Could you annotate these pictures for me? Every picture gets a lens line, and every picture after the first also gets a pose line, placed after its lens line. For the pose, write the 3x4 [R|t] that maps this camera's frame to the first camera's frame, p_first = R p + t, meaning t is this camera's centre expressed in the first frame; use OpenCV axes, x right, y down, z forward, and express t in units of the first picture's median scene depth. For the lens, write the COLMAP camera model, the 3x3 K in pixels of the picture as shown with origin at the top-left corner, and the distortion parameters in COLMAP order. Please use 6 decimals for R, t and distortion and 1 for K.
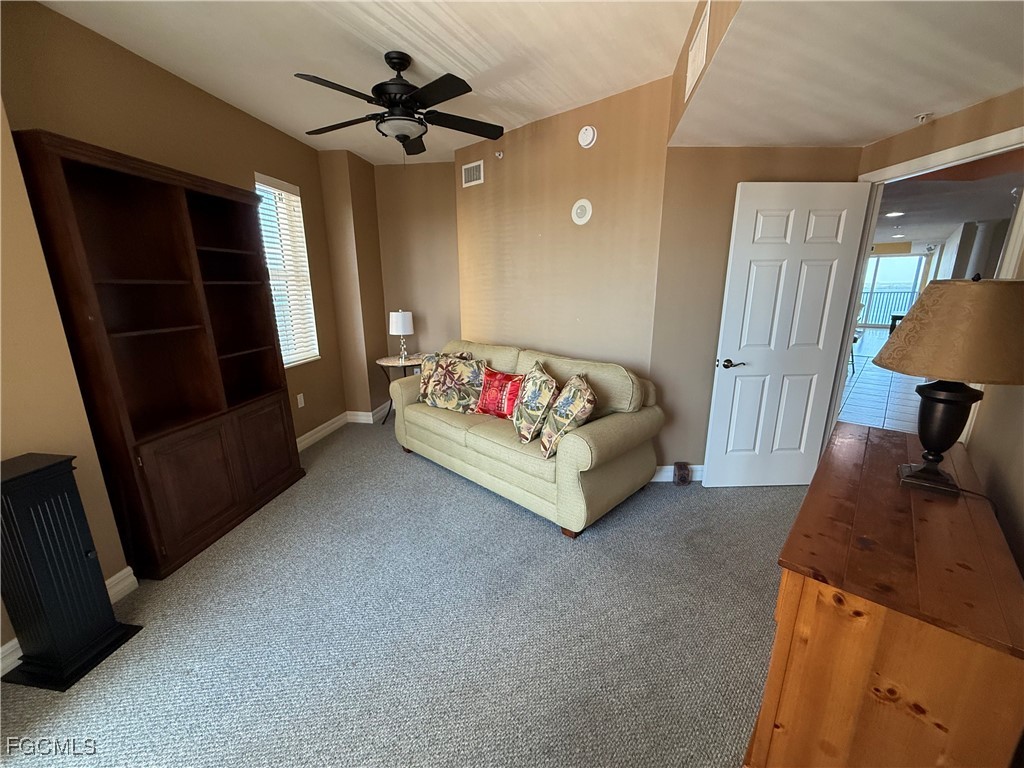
lens RADIAL K [[407.4, 0, 512.4], [0, 407.4, 383.2], [0, 0, 1]] dist [0.002478, 0.000724]
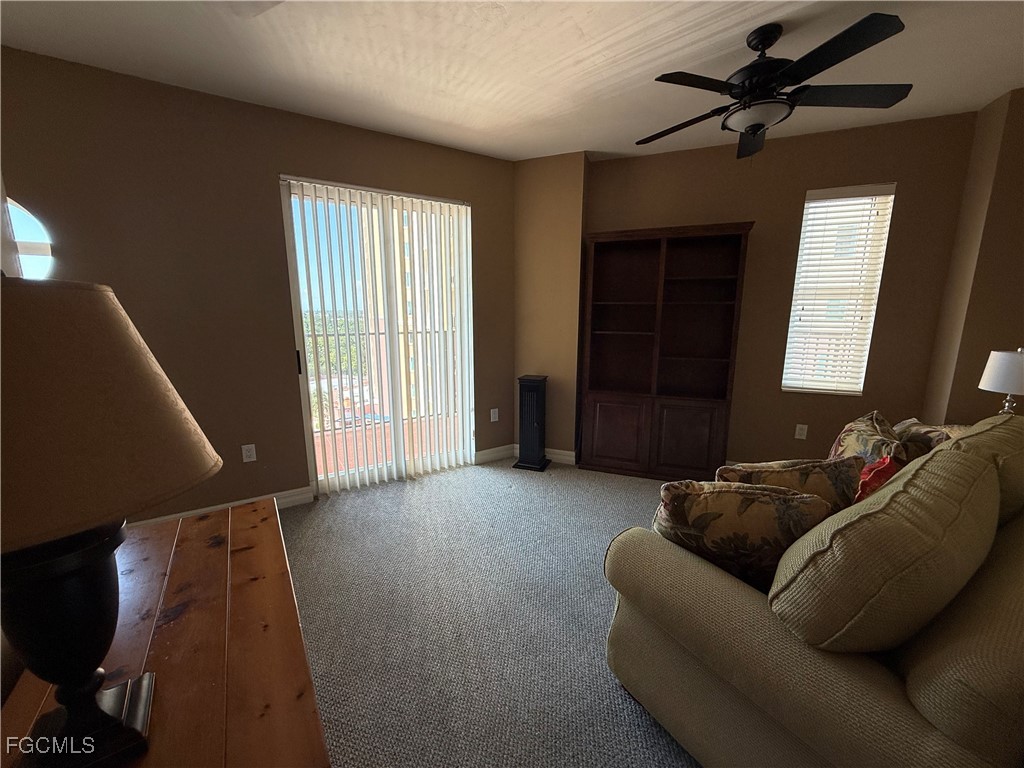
lens RADIAL K [[407.4, 0, 508.7], [0, 407.4, 384.7], [0, 0, 1]] dist [0.002478, 0.000724]
pose [[-0.240672, 0.187158, -0.952391, 0.776378], [-0.226401, 0.943341, 0.242592, -0.209219], [0.943832, 0.274007, -0.184663, 0.862828]]
